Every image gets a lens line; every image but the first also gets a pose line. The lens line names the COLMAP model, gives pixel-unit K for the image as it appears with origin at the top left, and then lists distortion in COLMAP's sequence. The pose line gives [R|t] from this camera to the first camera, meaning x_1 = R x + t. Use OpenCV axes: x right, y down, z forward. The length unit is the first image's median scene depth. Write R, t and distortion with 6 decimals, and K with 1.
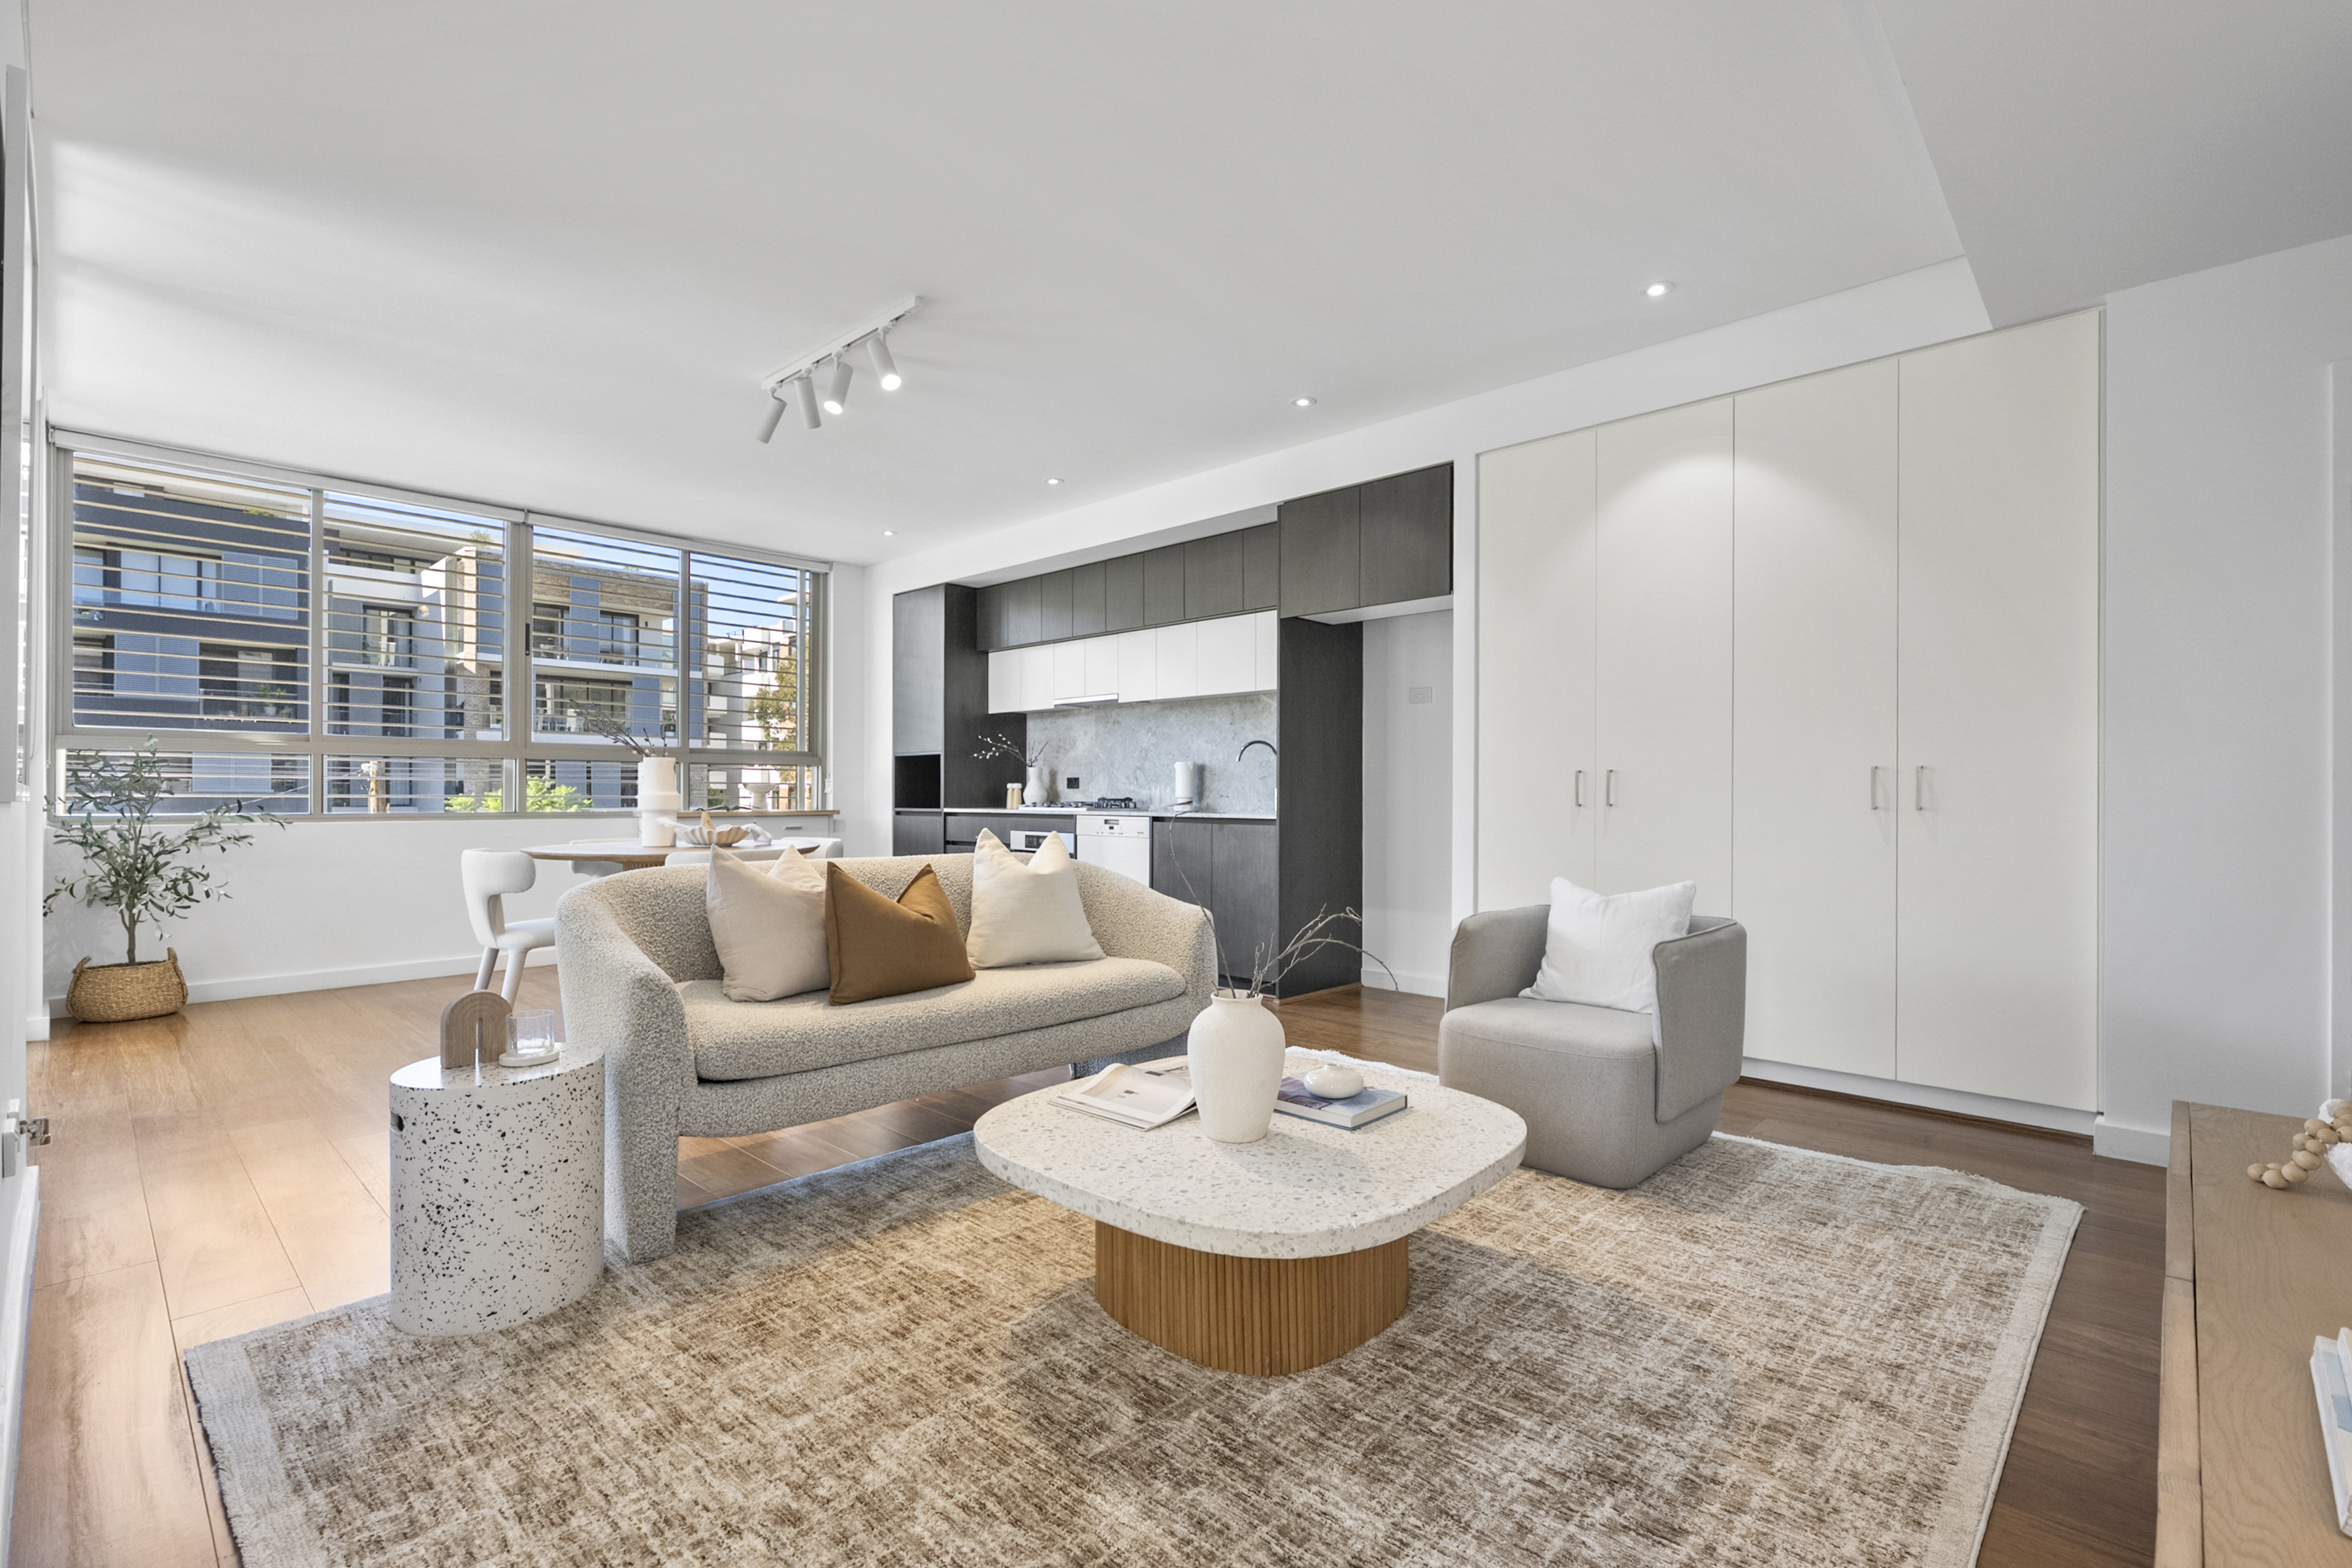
lens RADIAL K [[1056.0, 0, 1176.0], [0, 1056.0, 784.0], [0, 0, 1]] dist [0.000013, -0.000015]
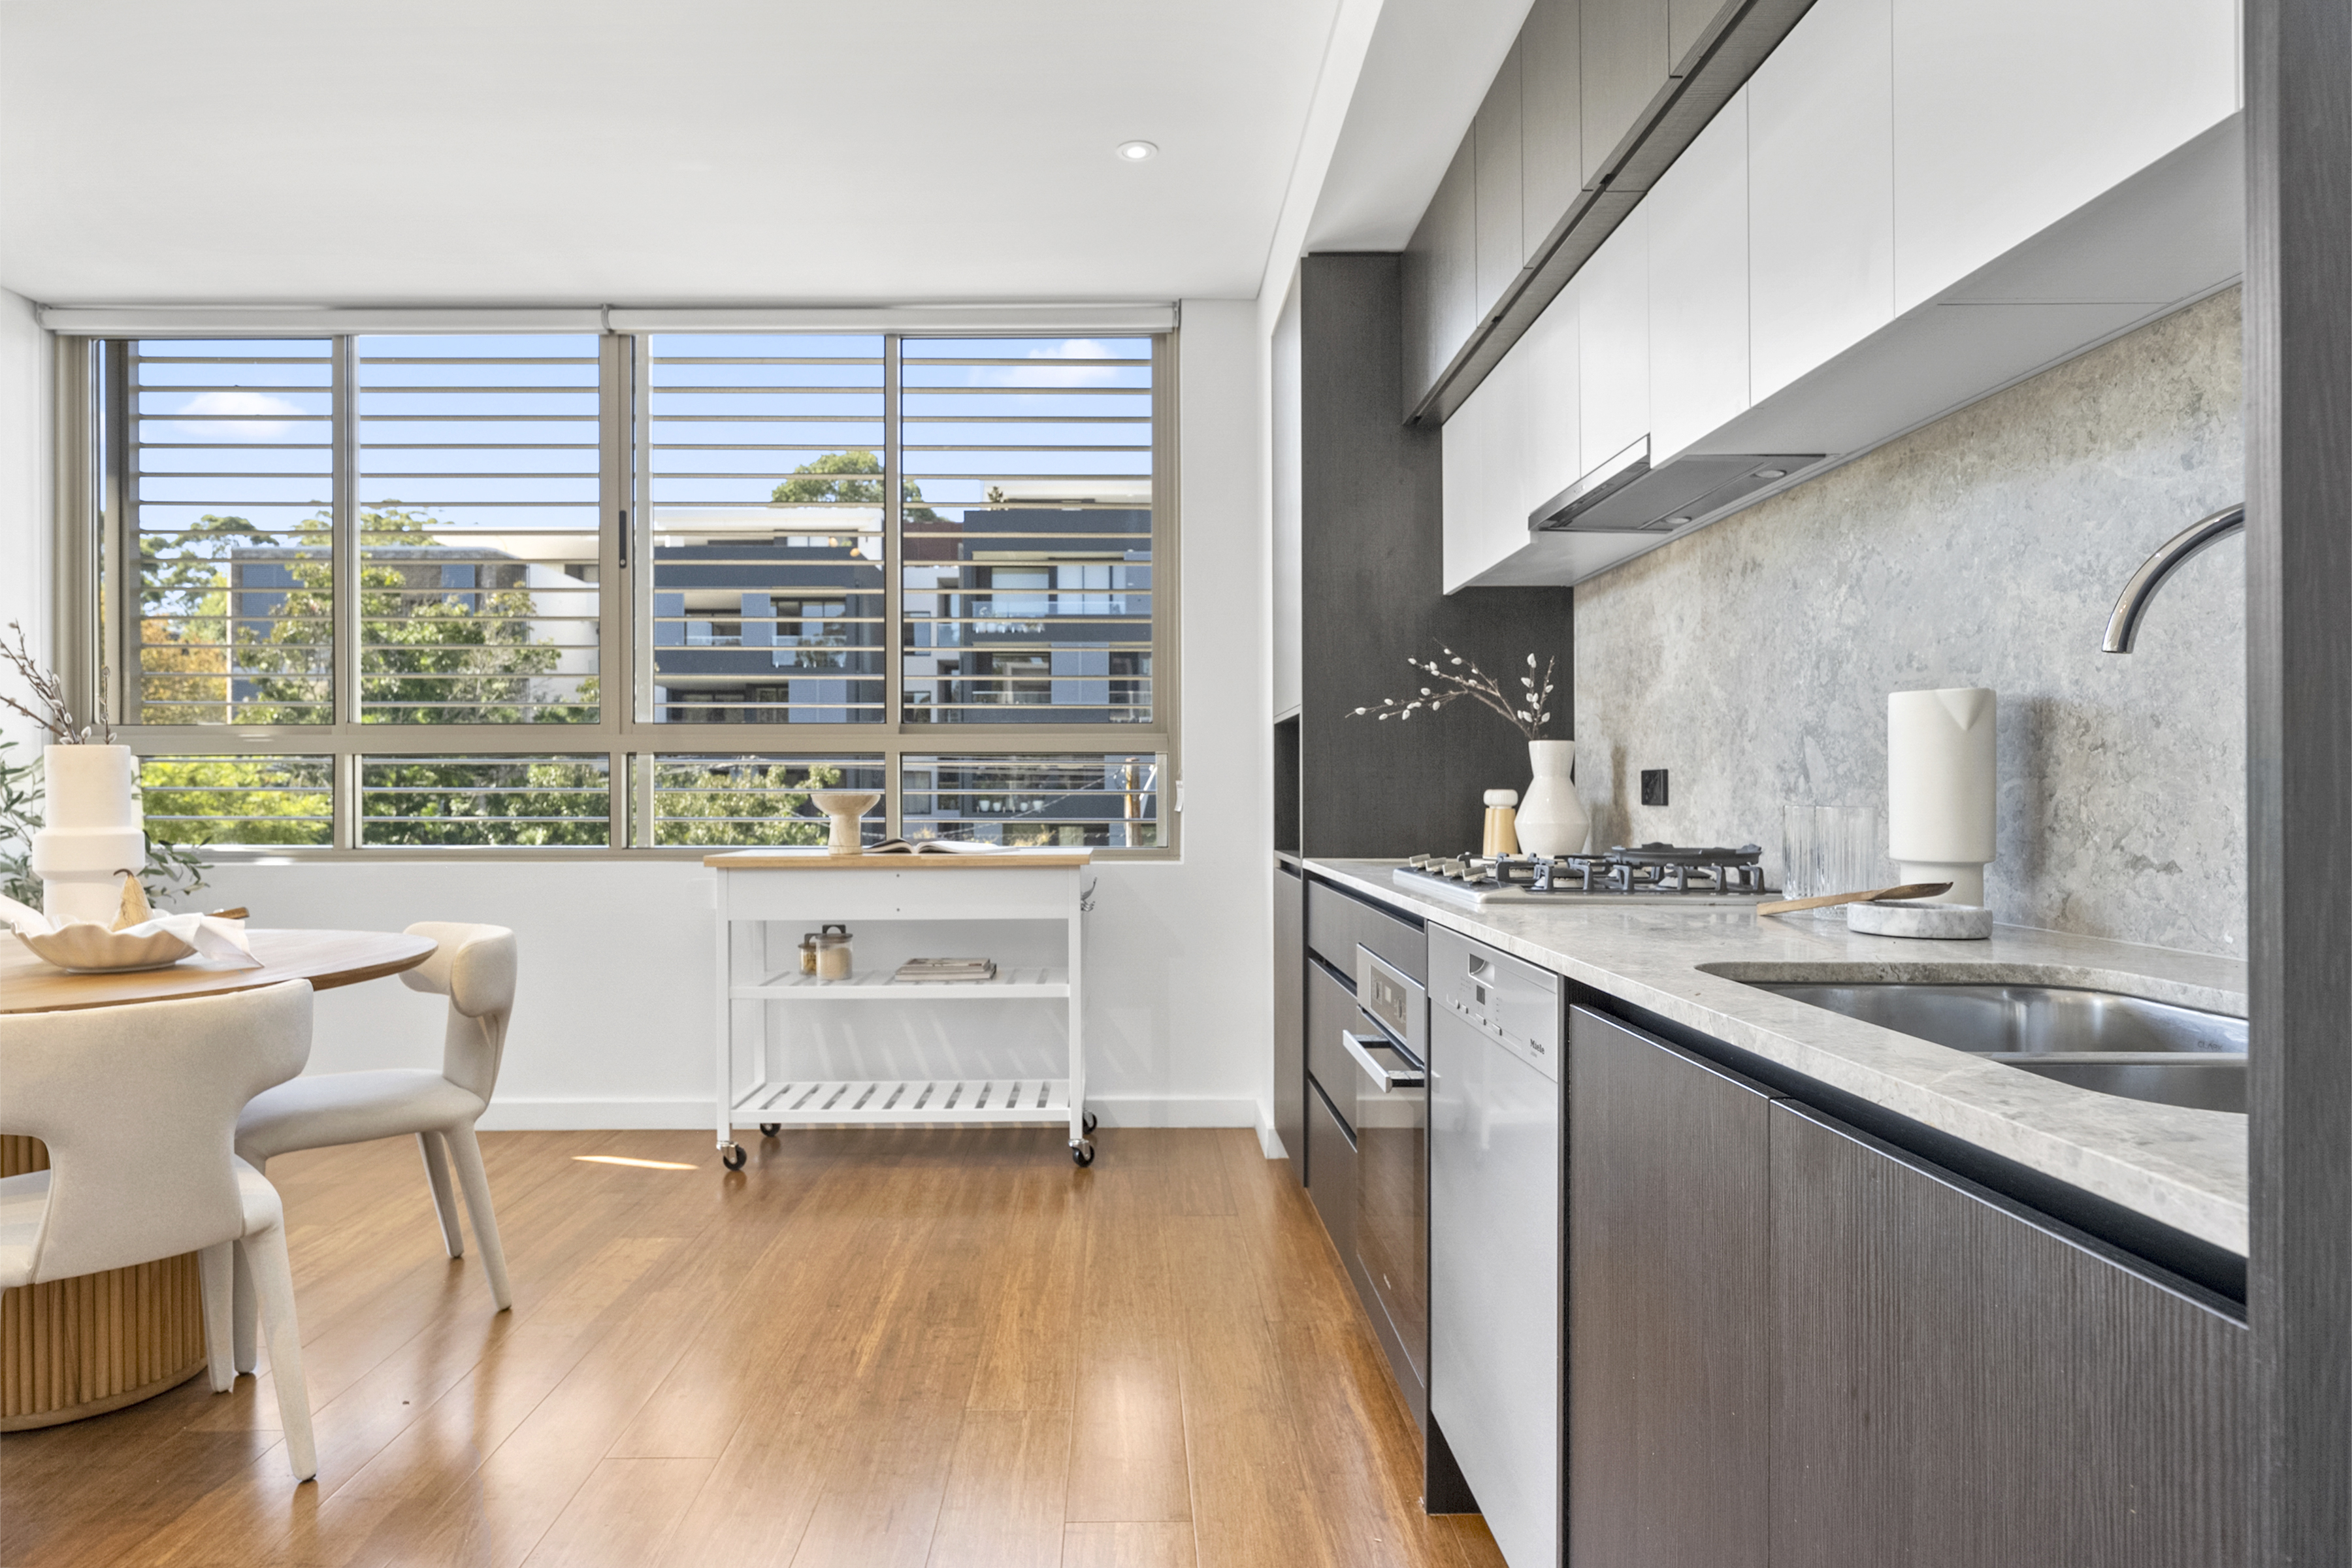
lens RADIAL K [[1351.8, 0, 1165.7], [0, 1351.8, 793.4], [0, 0, 1]] dist [-0.005849, 0.000708]
pose [[0.712119, -0.005744, -0.702035, 0.076741], [0.013545, 0.999893, 0.005559, -0.003235], [0.701928, -0.013468, 0.712121, 0.611687]]
